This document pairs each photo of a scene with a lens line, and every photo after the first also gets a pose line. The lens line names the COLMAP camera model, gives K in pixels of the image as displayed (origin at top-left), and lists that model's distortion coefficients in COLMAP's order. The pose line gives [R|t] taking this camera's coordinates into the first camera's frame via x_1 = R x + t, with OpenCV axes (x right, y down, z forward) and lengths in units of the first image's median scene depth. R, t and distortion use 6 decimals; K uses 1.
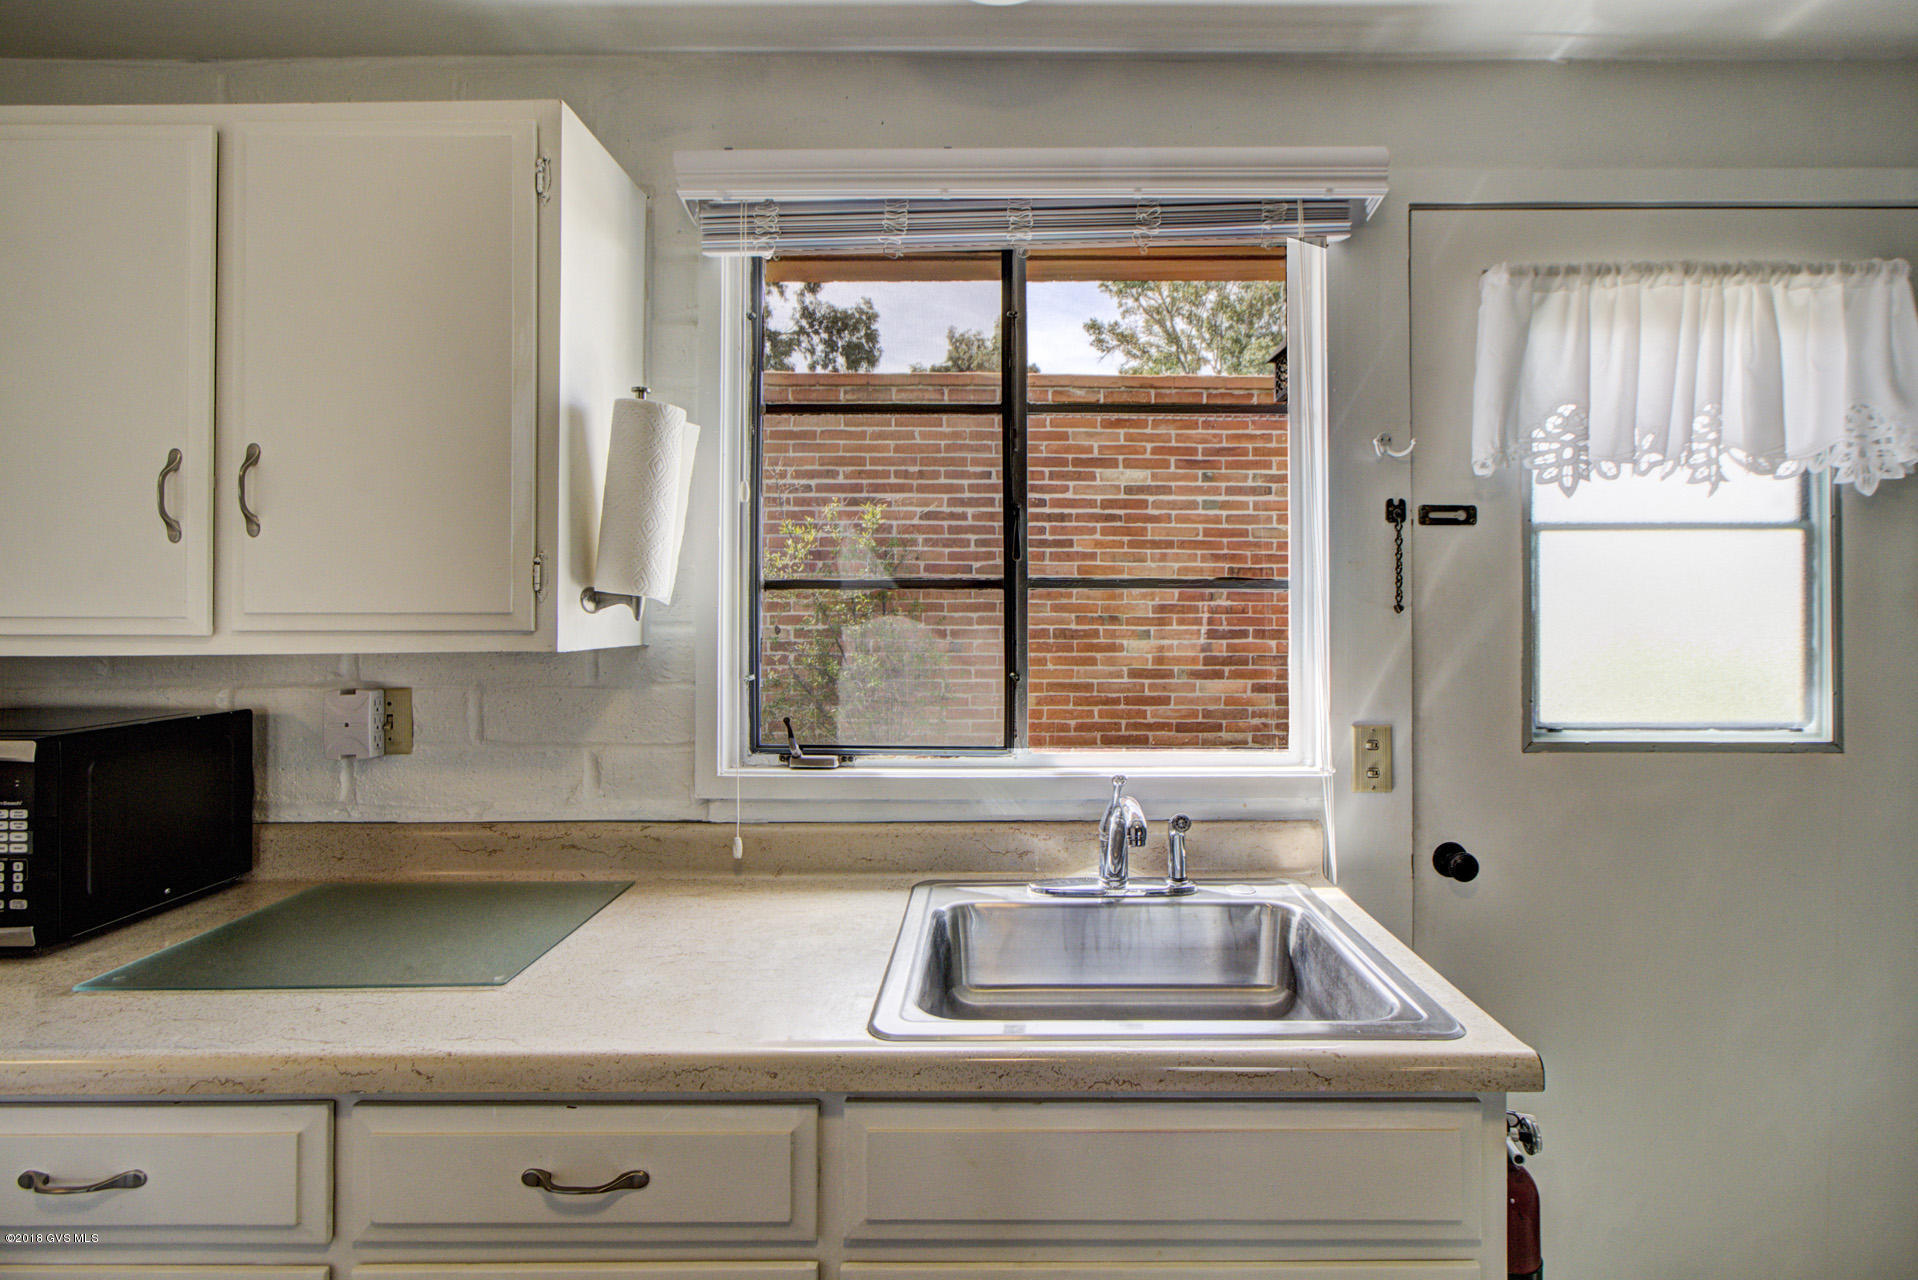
lens RADIAL K [[907.4, 0, 990.9], [0, 907.4, 607.6], [0, 0, 1]] dist [0.000414, 0.001199]
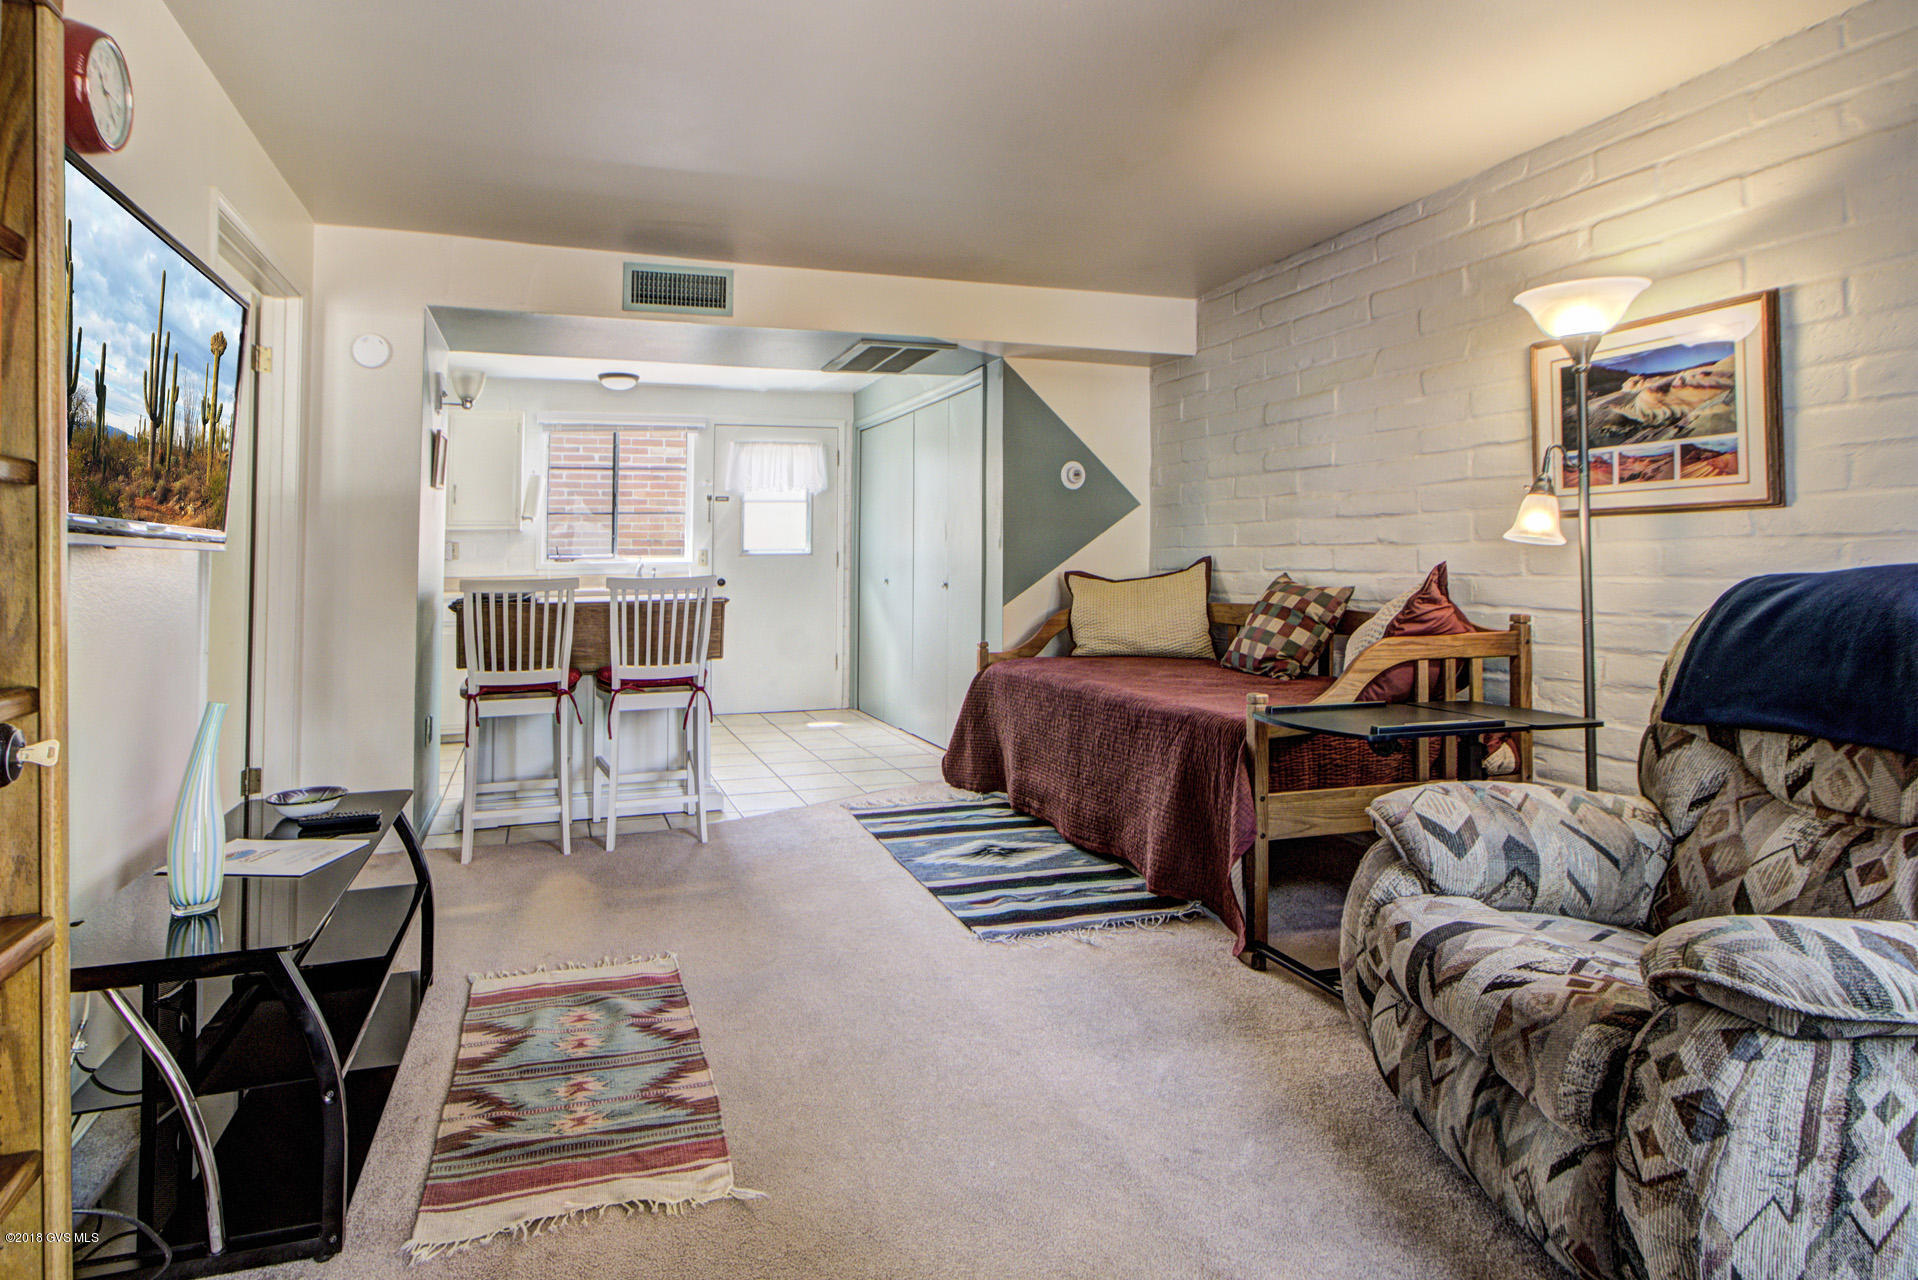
lens RADIAL K [[1087.3, 0, 869.6], [0, 1087.3, 581.1], [0, 0, 1]] dist [-0.001066, -0.001055]
pose [[0.954548, -0.008731, 0.297928, -0.337209], [0.002980, 0.999800, 0.019753, 0.184206], [-0.298041, -0.017968, 0.954384, -3.994827]]
